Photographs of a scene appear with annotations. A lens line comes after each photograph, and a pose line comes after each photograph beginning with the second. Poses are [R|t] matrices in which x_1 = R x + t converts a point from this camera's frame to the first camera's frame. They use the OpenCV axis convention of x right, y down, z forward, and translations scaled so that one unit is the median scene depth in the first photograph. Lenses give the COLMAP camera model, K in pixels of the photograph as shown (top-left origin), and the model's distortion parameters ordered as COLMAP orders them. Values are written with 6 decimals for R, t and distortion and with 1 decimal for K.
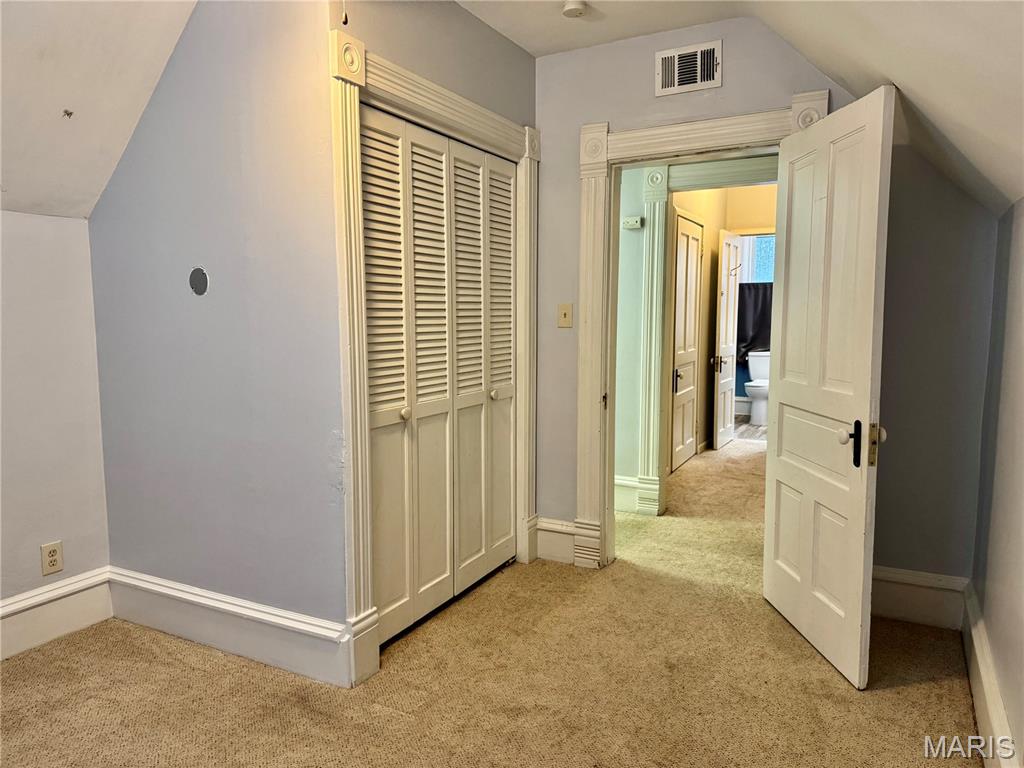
lens RADIAL K [[703.9, 0, 512.0], [0, 703.9, 384.0], [0, 0, 1]] dist [0.152142, -0.250981]
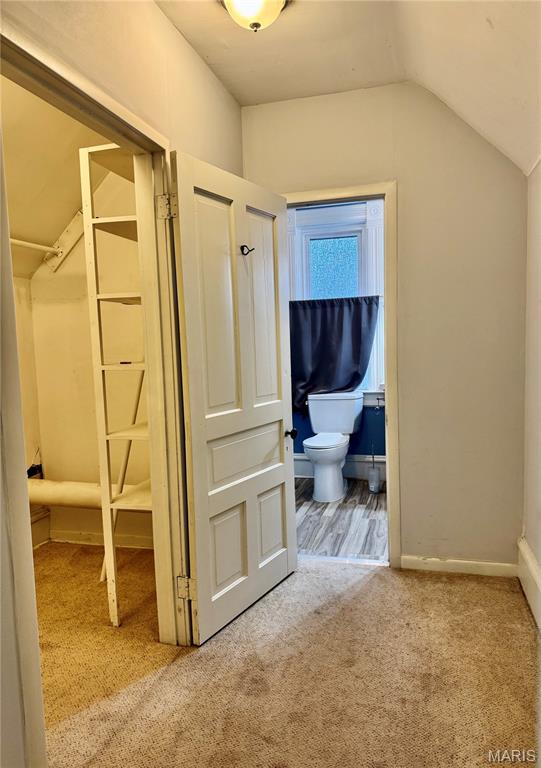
lens RADIAL K [[526.7, 0, 285.5], [0, 526.7, 385.6], [0, 0, 1]] dist [0.070188, -0.141343]
pose [[0.973995, -0.046322, 0.221782, 0.247860], [0.050224, 0.998666, -0.011983, -0.063256], [-0.220932, 0.022810, 0.975023, 0.626330]]
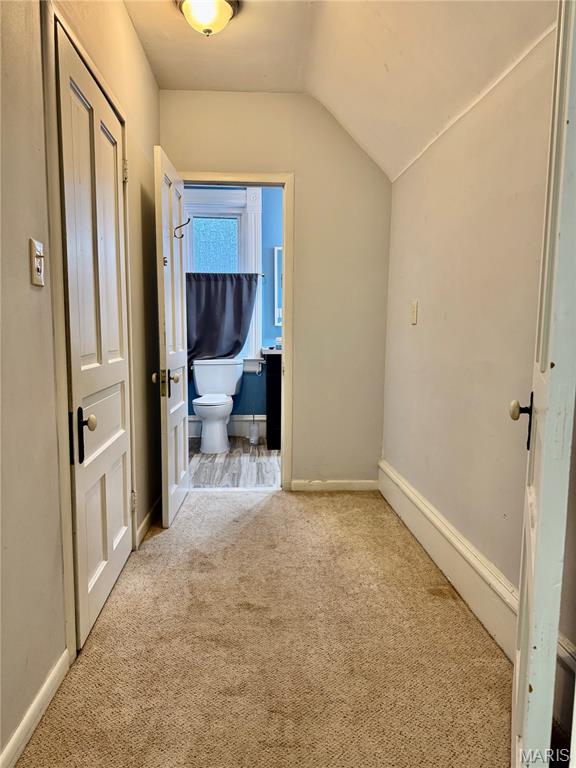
lens RADIAL K [[527.9, 0, 288.0], [0, 527.9, 384.0], [0, 0, 1]] dist [0.152142, -0.250981]
pose [[0.855861, -0.045325, 0.515216, 0.150239], [0.043383, 0.998933, 0.015811, -0.029612], [-0.515383, 0.008819, 0.856915, 0.570727]]
